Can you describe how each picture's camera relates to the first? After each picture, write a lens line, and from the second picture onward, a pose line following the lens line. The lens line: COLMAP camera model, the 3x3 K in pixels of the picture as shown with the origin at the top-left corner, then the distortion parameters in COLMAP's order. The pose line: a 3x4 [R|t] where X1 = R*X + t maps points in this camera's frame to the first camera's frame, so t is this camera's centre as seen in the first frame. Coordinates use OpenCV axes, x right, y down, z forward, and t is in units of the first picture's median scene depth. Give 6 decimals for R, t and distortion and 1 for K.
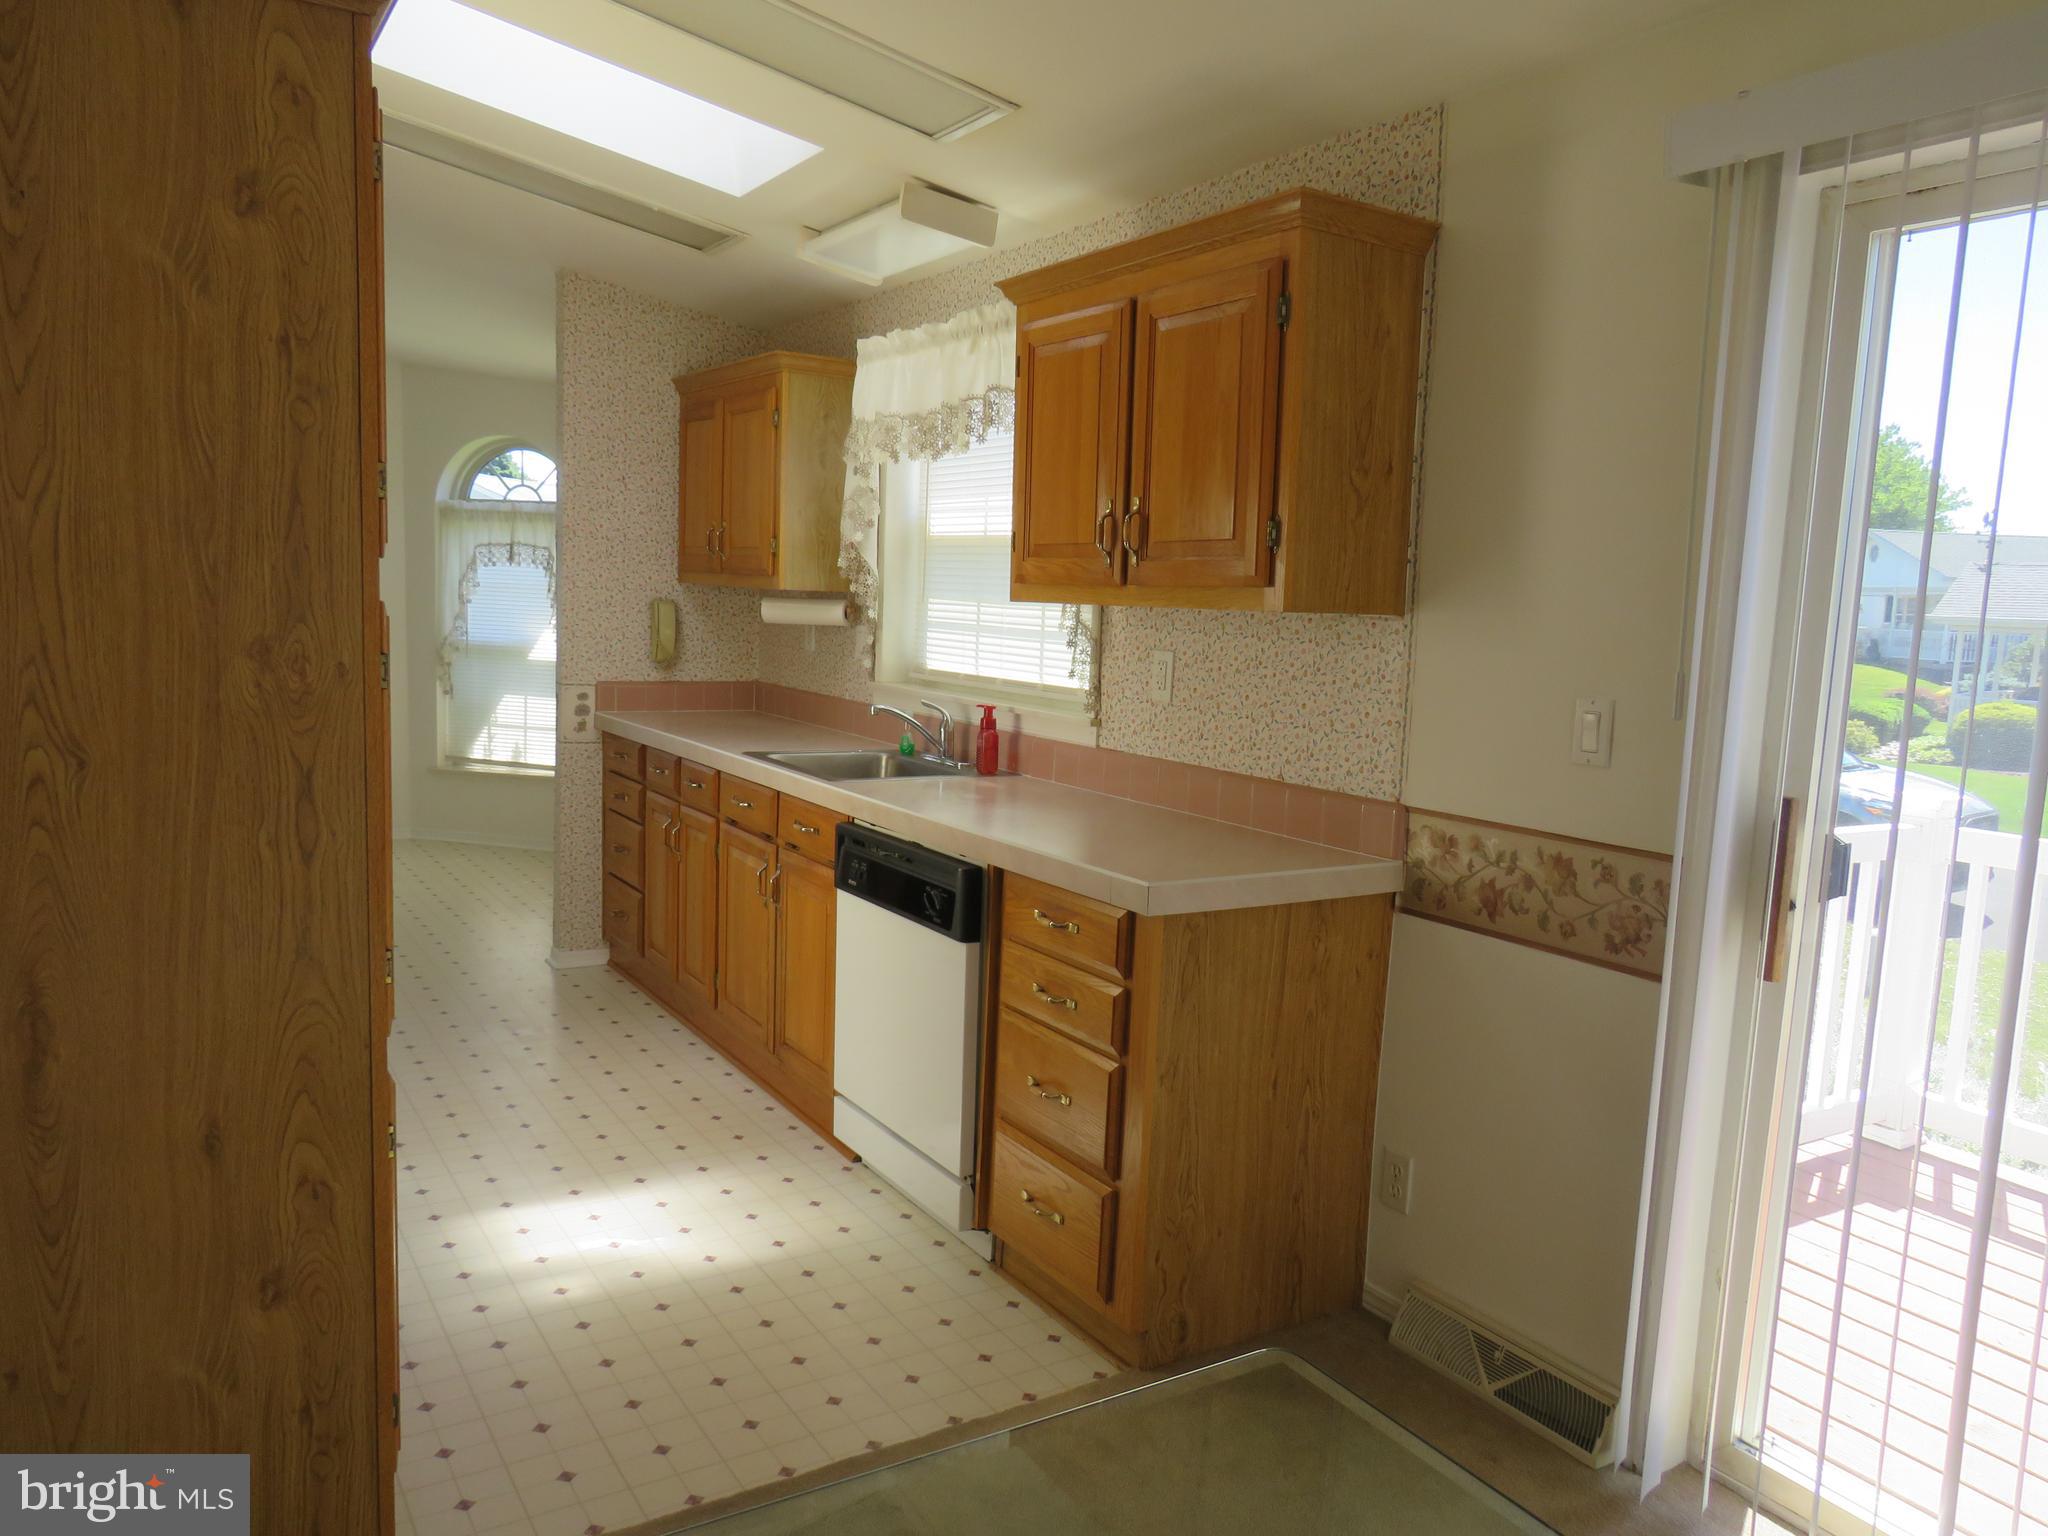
lens RADIAL K [[1455.1, 0, 1028.9], [0, 1455.1, 770.0], [0, 0, 1]] dist [-0.030554, 0.001081]
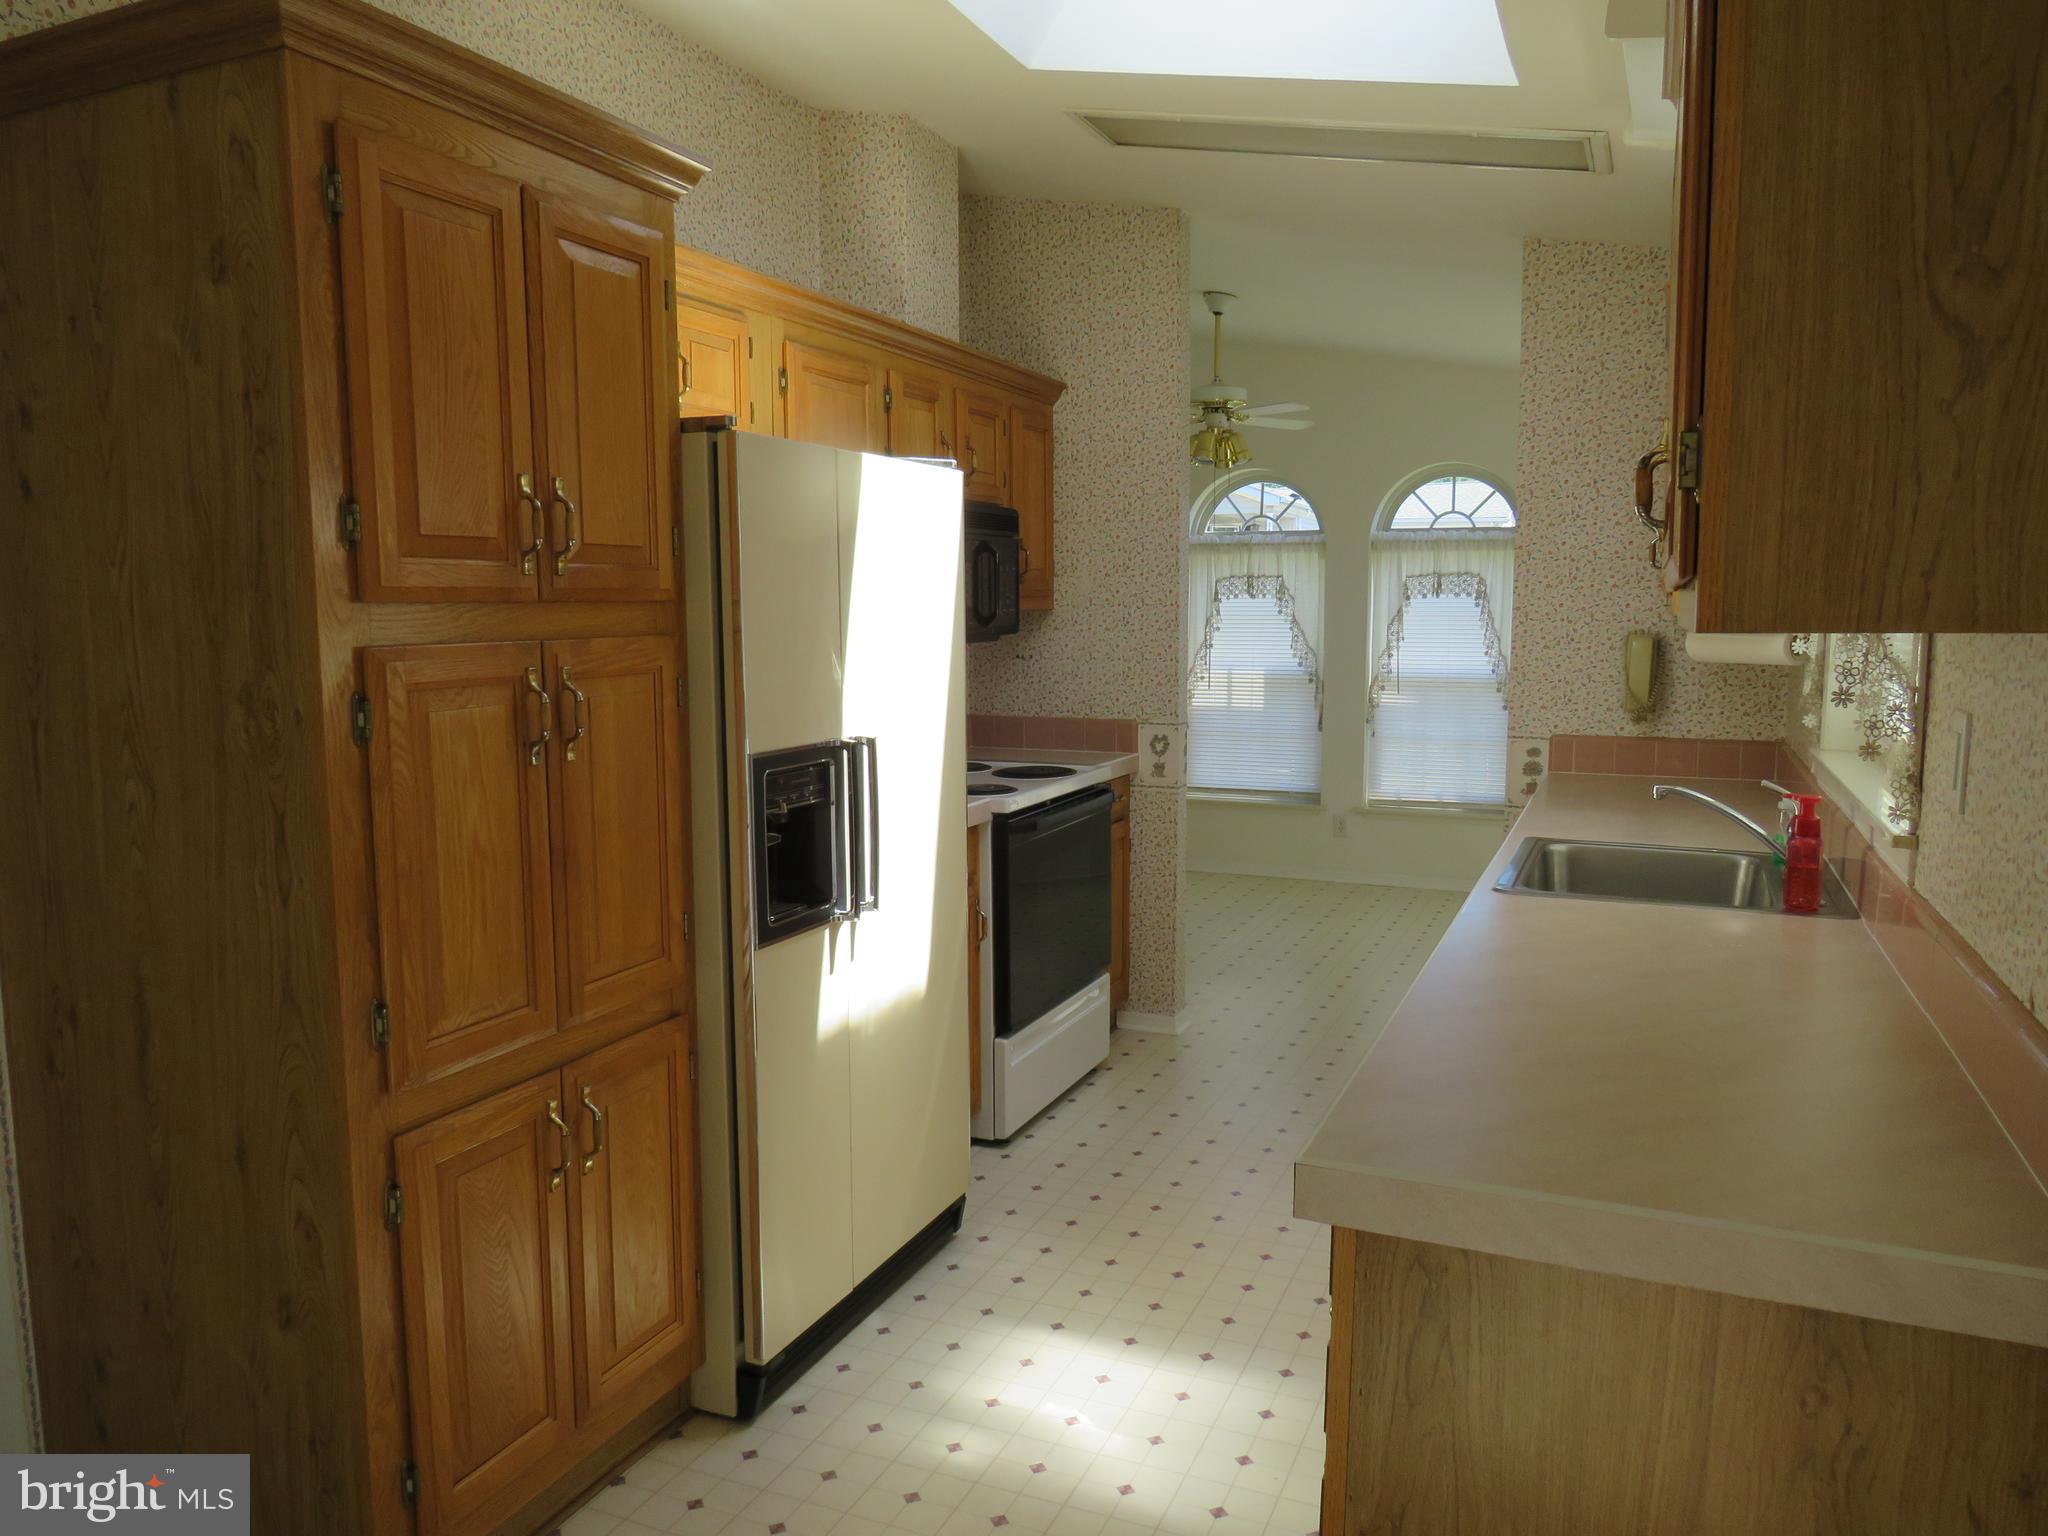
lens RADIAL K [[1467.1, 0, 1020.3], [0, 1467.1, 770.2], [0, 0, 1]] dist [-0.026711, 0.004166]
pose [[0.556047, 0.052344, -0.829501, 0.402672], [-0.075294, 0.997084, 0.012446, -0.052951], [0.827733, 0.055536, 0.558367, 0.544817]]
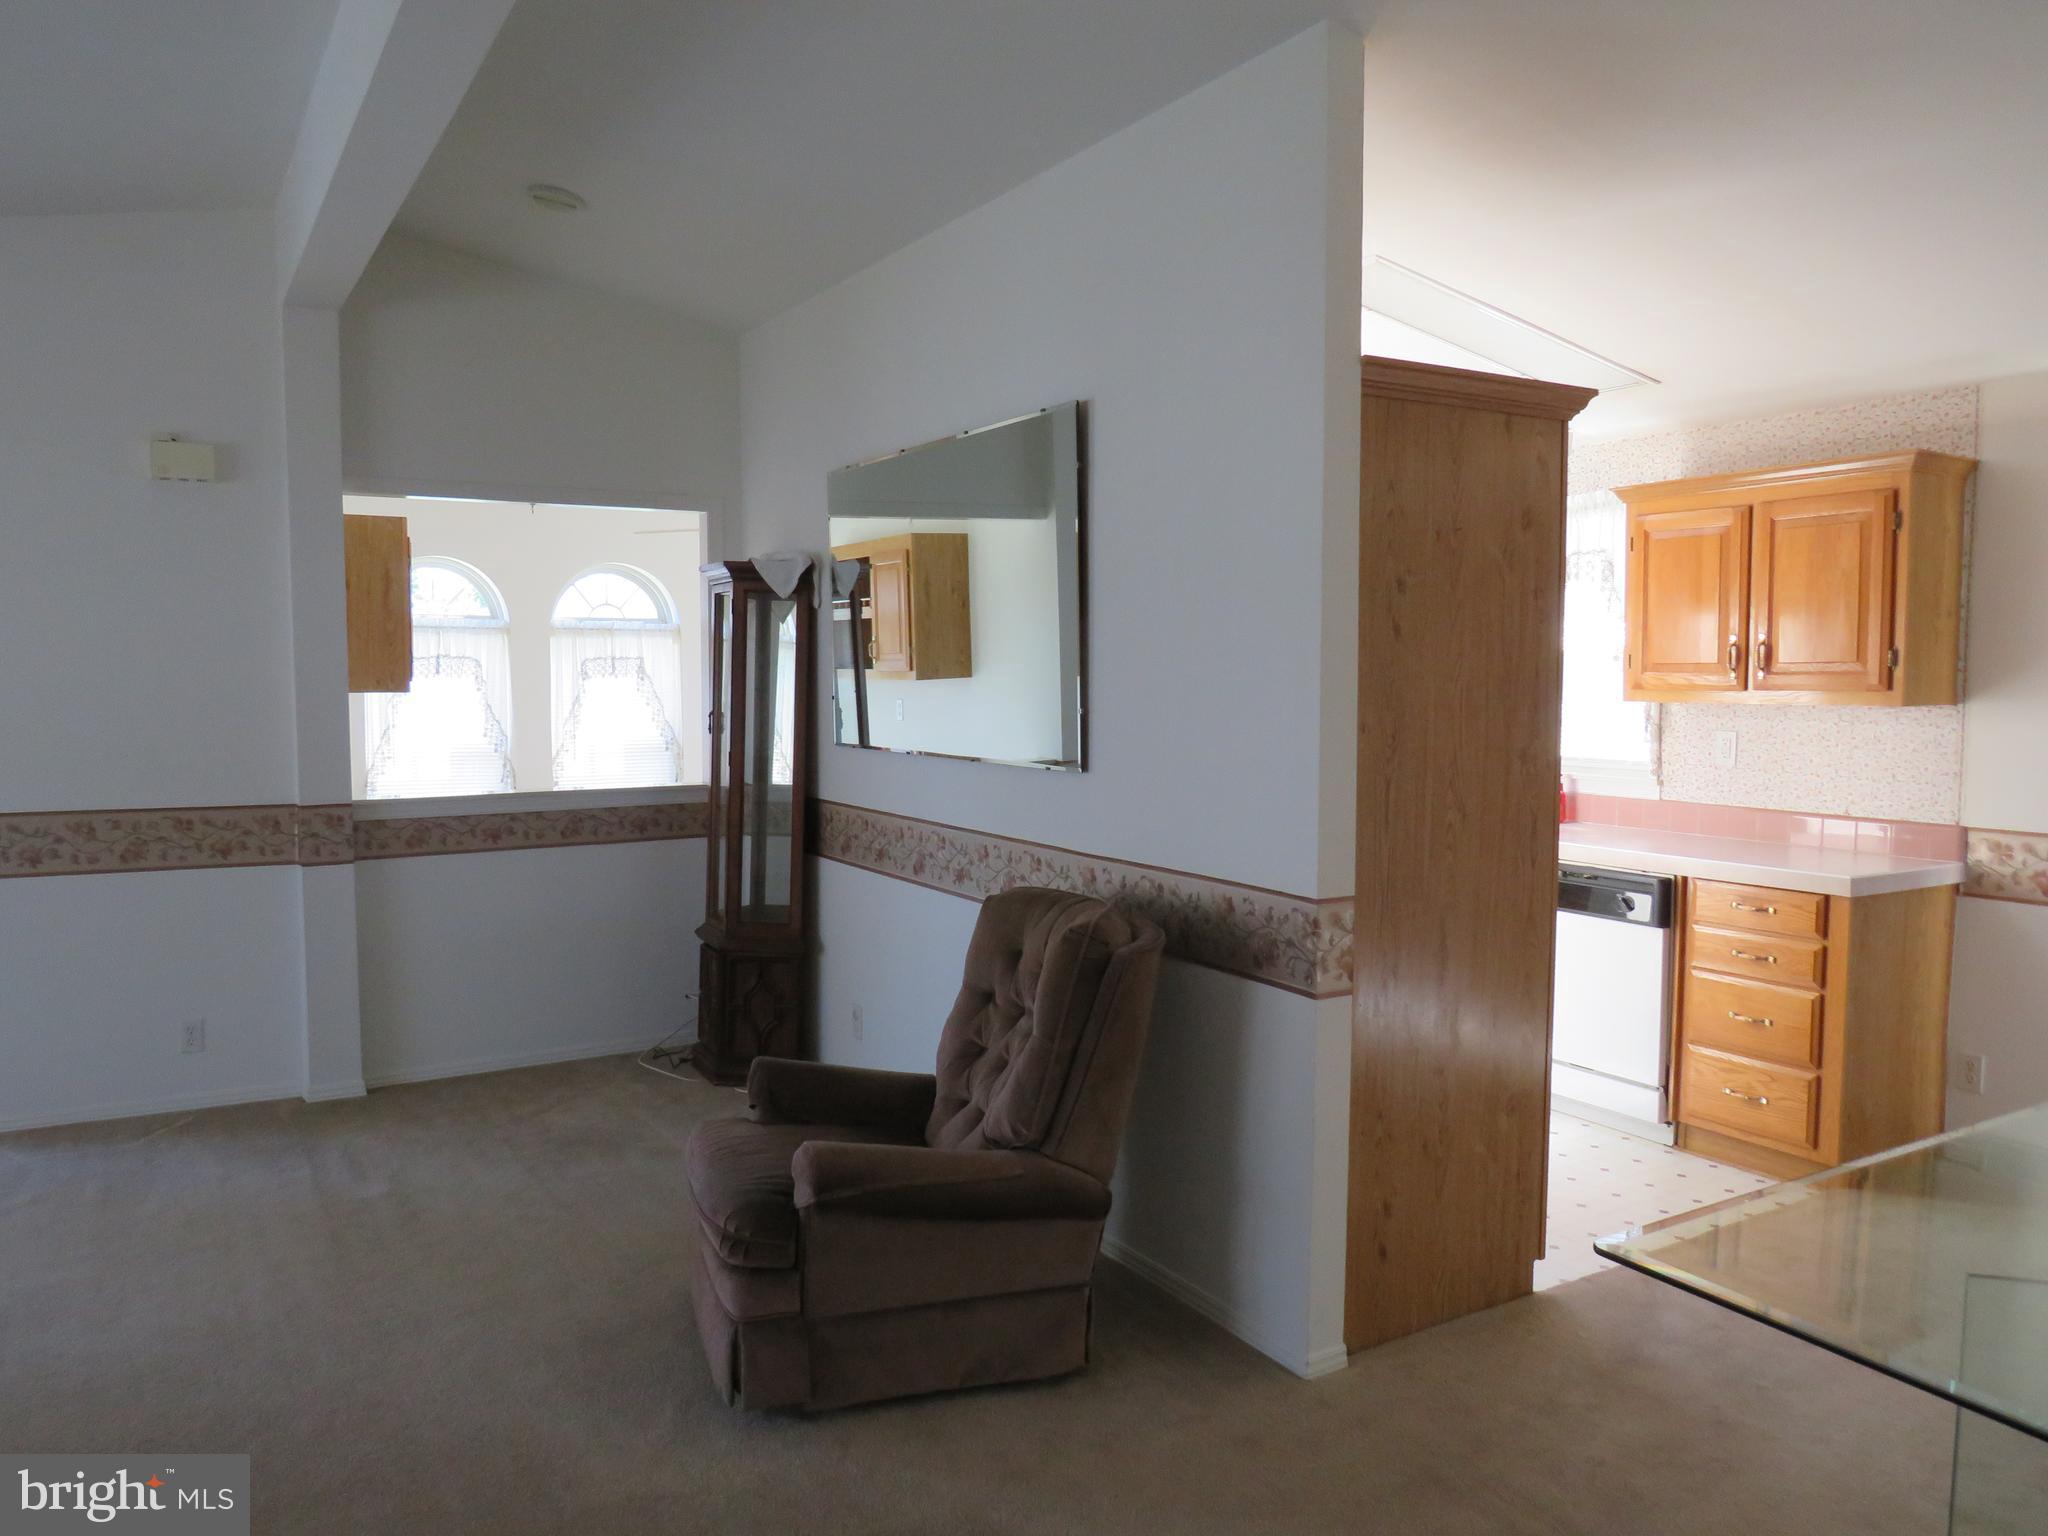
lens RADIAL K [[1452.8, 0, 1020.3], [0, 1452.8, 772.4], [0, 0, 1]] dist [-0.039258, 0.027384]
pose [[0.999046, -0.036645, -0.023736, -0.710291], [0.035426, 0.998126, -0.049889, 0.007412], [0.025520, 0.049000, 0.998473, -0.560926]]
